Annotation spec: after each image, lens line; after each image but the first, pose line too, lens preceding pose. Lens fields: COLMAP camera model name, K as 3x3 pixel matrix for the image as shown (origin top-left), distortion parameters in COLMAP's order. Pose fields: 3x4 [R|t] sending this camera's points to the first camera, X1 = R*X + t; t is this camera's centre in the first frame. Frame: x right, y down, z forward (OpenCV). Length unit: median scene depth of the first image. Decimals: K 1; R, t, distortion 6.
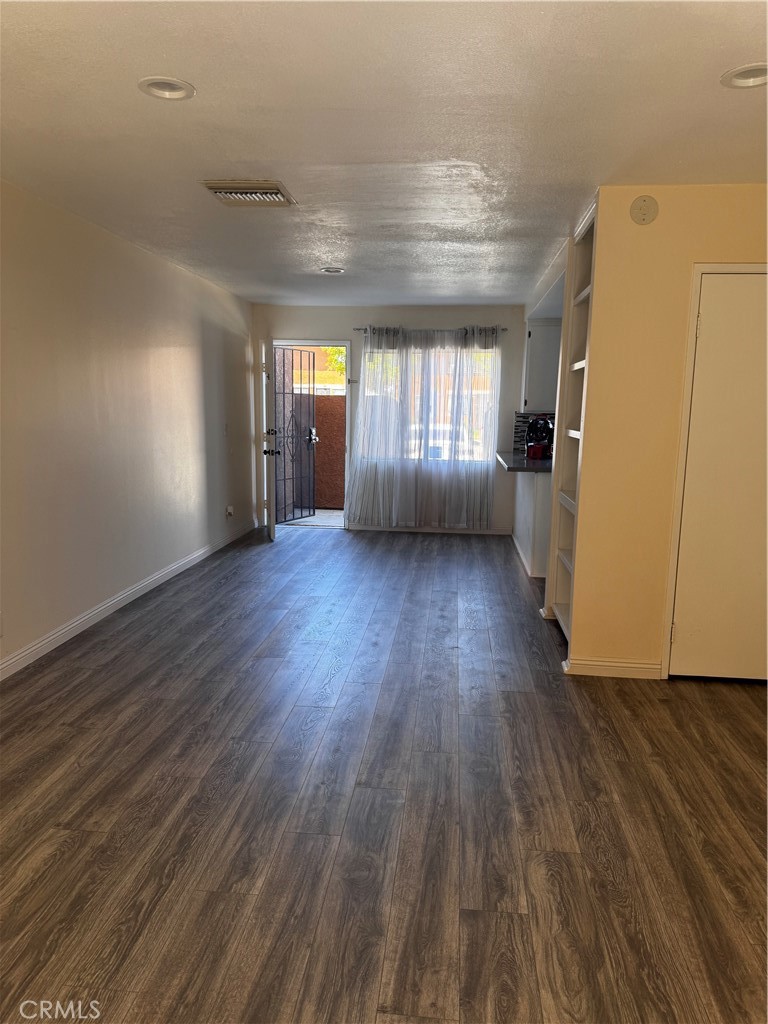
lens RADIAL K [[718.5, 0, 383.9], [0, 718.5, 512.8], [0, 0, 1]] dist [0.002692, -0.003823]
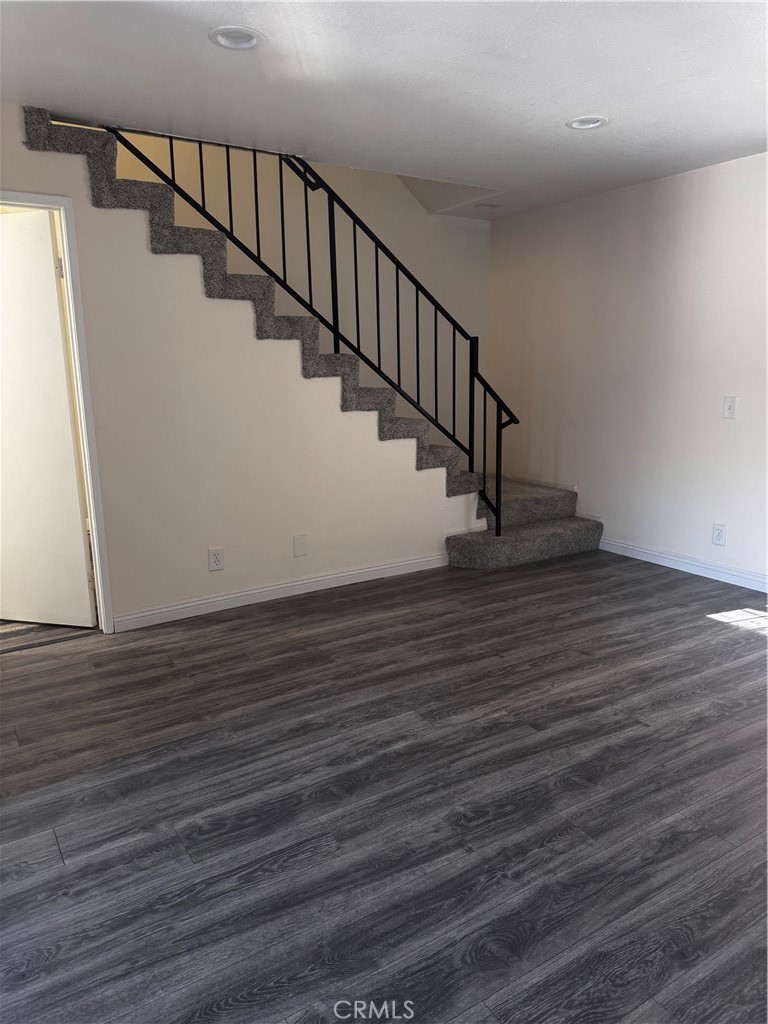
lens RADIAL K [[718.5, 0, 384.2], [0, 718.5, 511.3], [0, 0, 1]] dist [0.002692, -0.003823]
pose [[-0.607351, -0.177157, 0.774429, -0.561512], [0.127451, 0.940464, 0.315094, -0.230314], [-0.784143, 0.290075, -0.548613, 1.543489]]
